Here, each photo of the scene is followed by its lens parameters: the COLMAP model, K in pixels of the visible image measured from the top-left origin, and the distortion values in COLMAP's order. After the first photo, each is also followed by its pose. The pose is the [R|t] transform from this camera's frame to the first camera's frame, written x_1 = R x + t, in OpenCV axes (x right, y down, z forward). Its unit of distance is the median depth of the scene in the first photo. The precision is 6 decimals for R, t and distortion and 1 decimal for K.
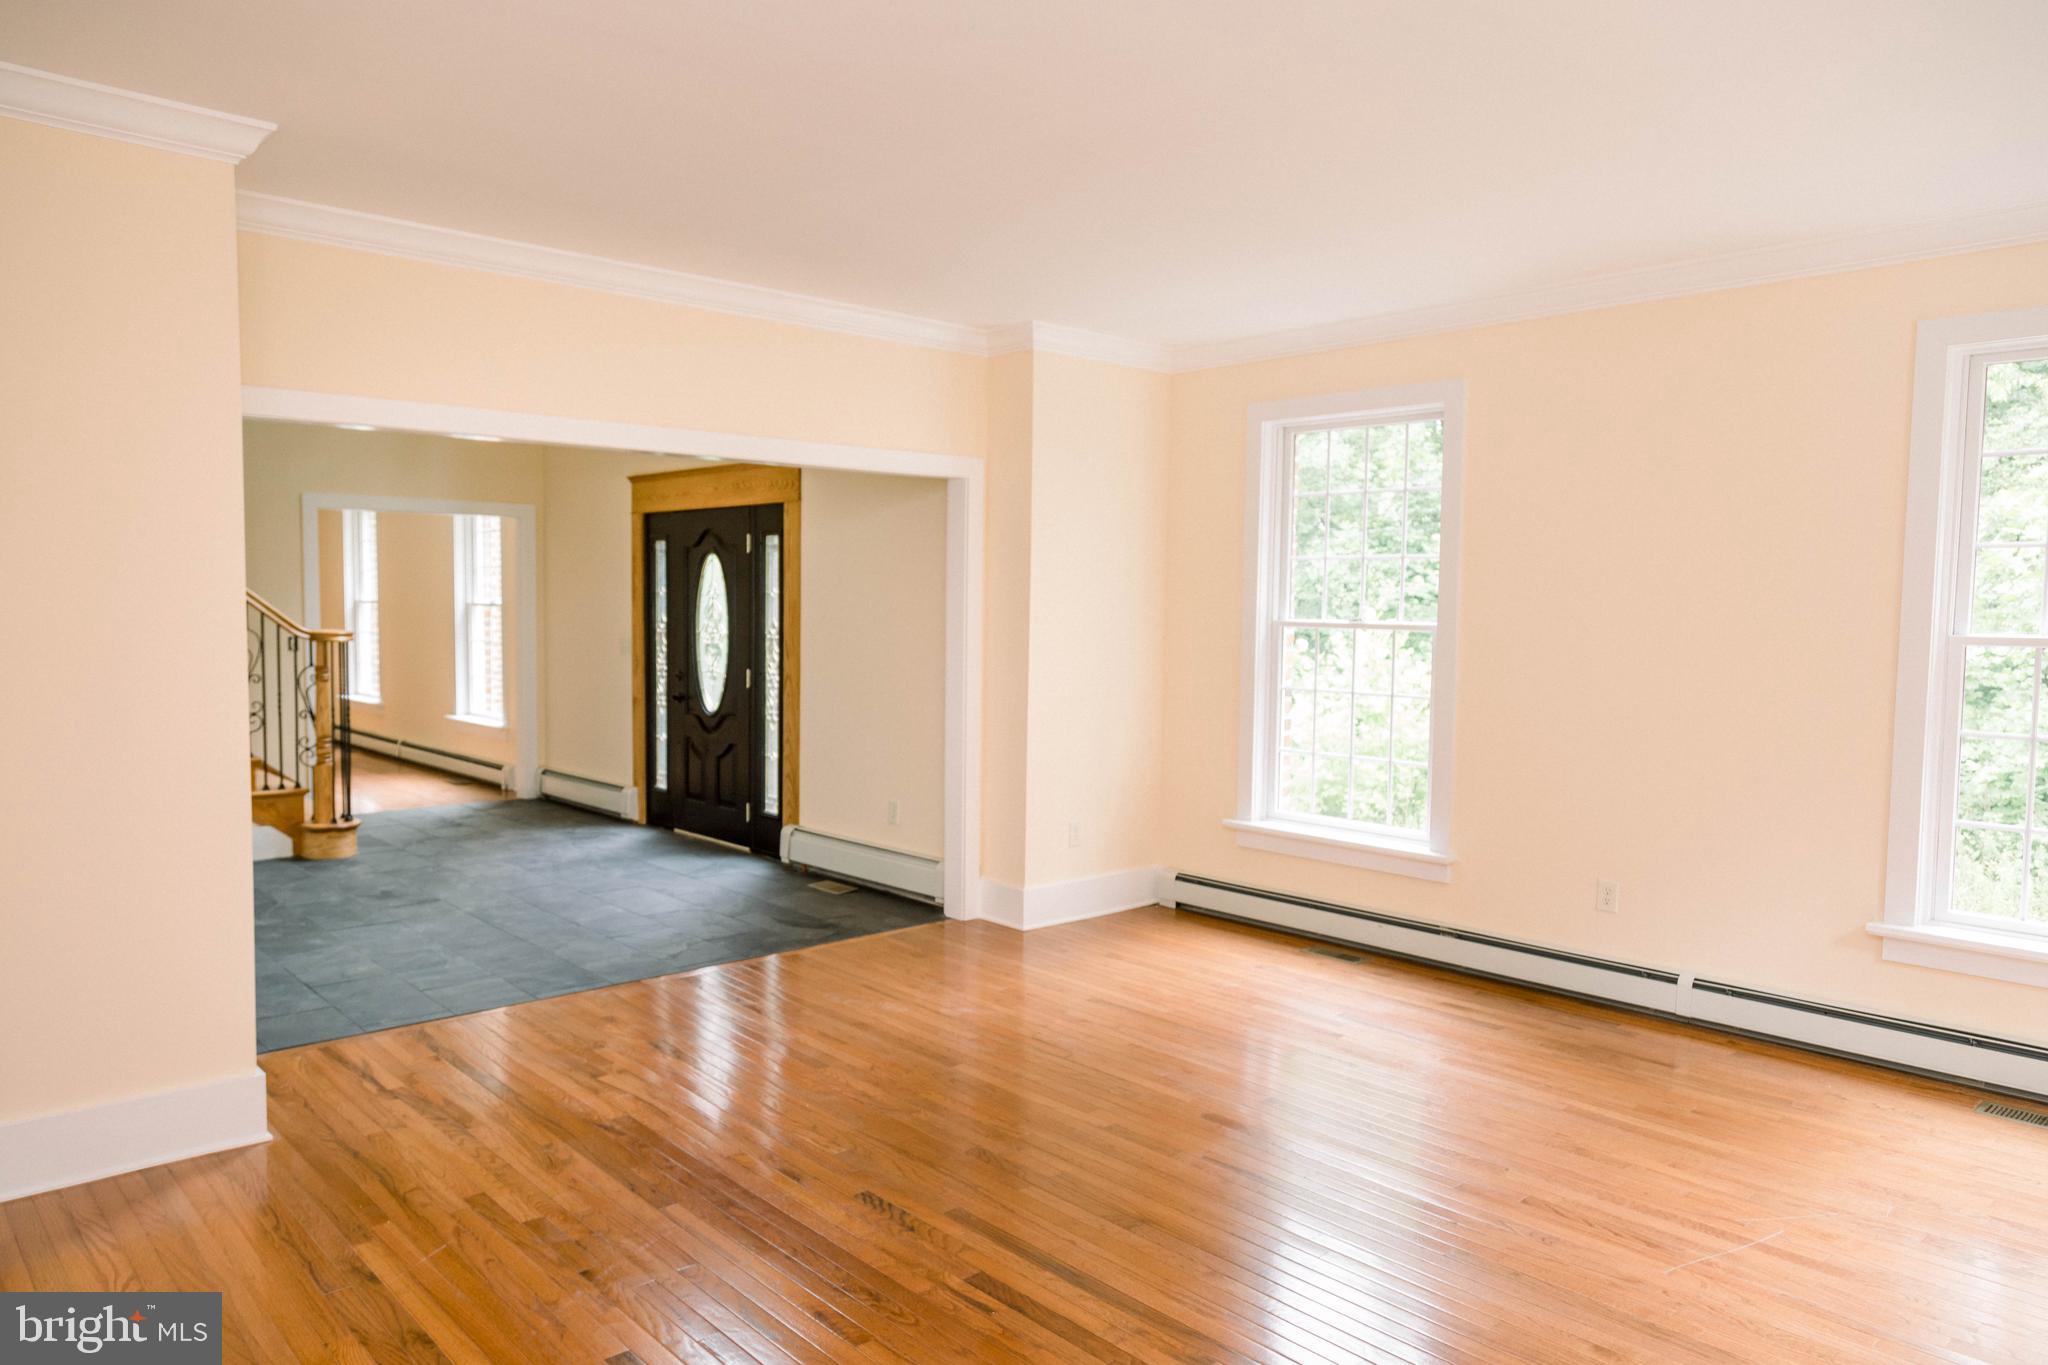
lens RADIAL K [[1349.6, 0, 1018.2], [0, 1349.6, 697.9], [0, 0, 1]] dist [-0.002408, 0.002729]
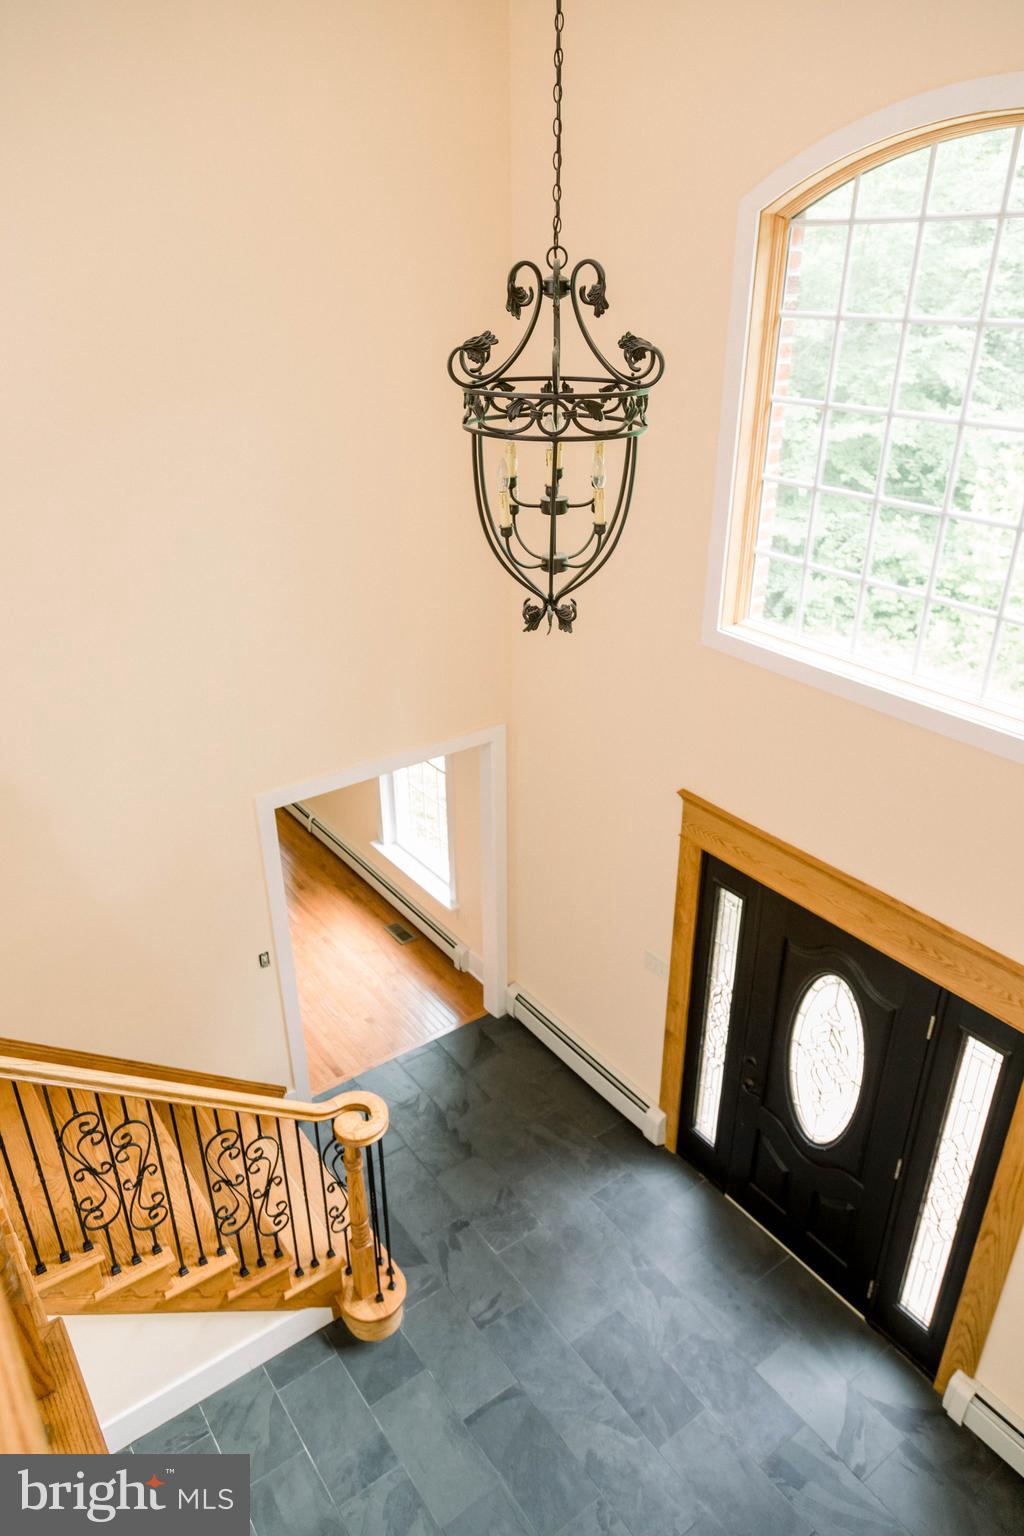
lens RADIAL K [[1012.2, 0, 512.0], [0, 1012.2, 768.0], [0, 0, 1]] dist [-0.002408, 0.002729]
pose [[0.993346, 0.036022, -0.109390, -0.324835], [0.008854, 0.923130, 0.384386, -0.395996], [0.114828, -0.382797, 0.916669, 0.492382]]
